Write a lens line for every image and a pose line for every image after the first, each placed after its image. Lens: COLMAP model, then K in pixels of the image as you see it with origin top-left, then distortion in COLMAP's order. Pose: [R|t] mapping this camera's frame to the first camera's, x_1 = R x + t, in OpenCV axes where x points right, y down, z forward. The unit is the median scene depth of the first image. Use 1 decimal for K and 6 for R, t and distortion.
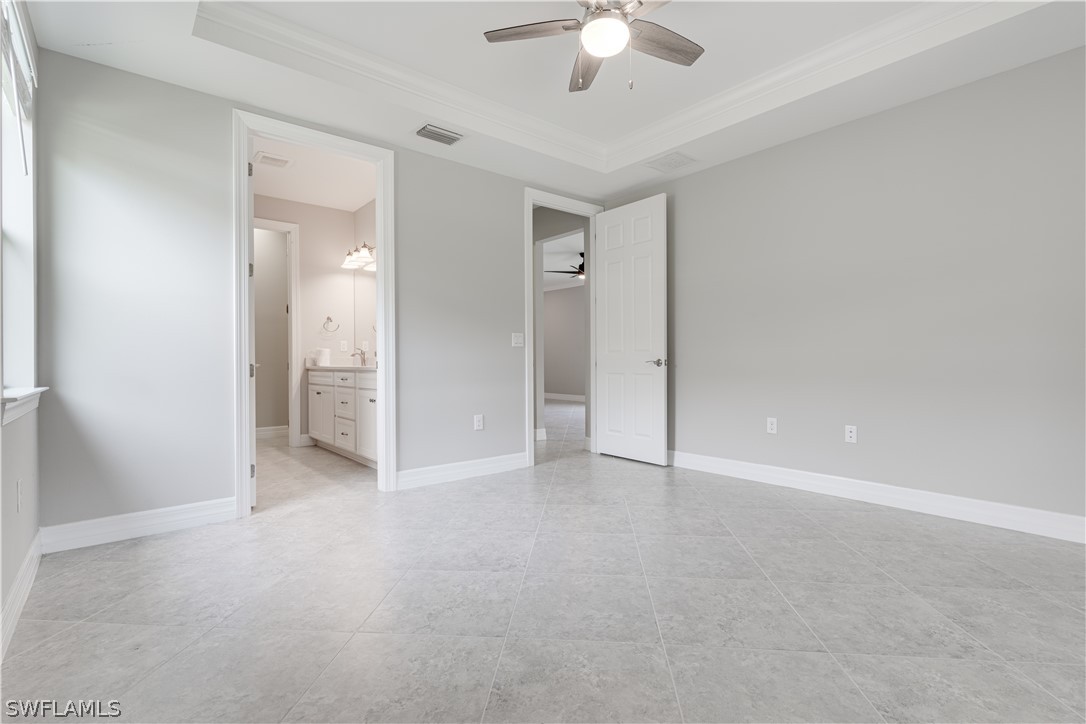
lens RADIAL K [[511.5, 0, 543.0], [0, 511.5, 362.0], [0, 0, 1]] dist [0.001192, 0.000493]
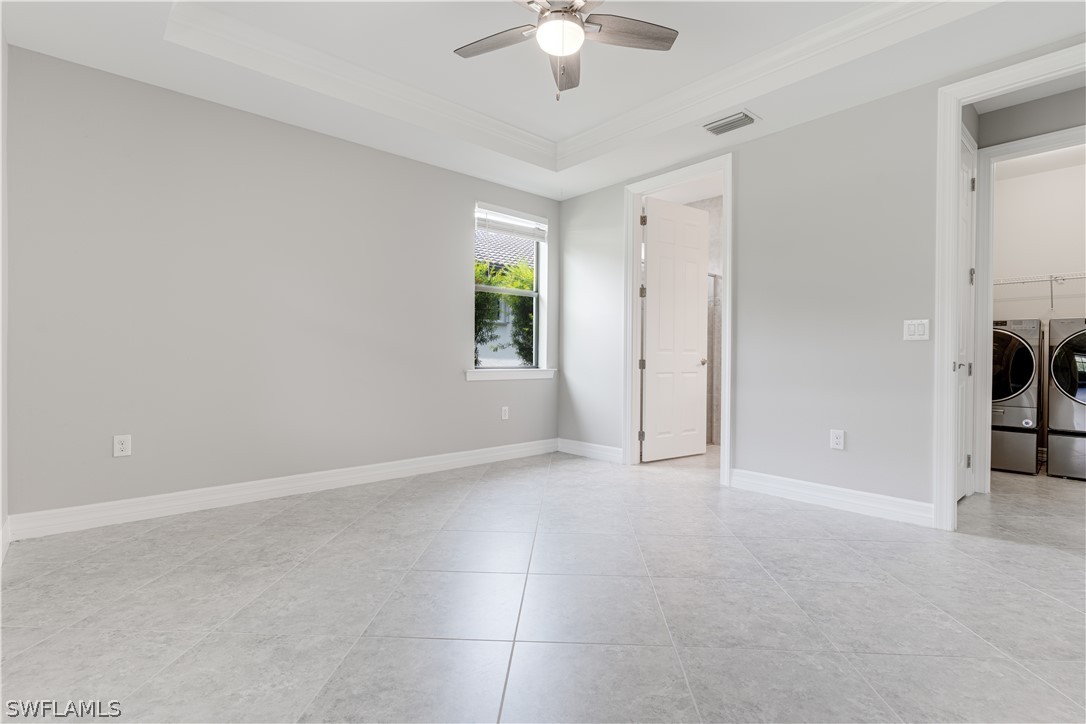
lens RADIAL K [[504.4, 0, 544.1], [0, 504.4, 376.1], [0, 0, 1]] dist [-0.018883, 0.015070]
pose [[0.039068, 0.043544, -0.998287, 0.877038], [-0.009928, 0.999018, 0.043187, -0.010883], [0.999187, 0.008224, 0.039462, 0.737299]]
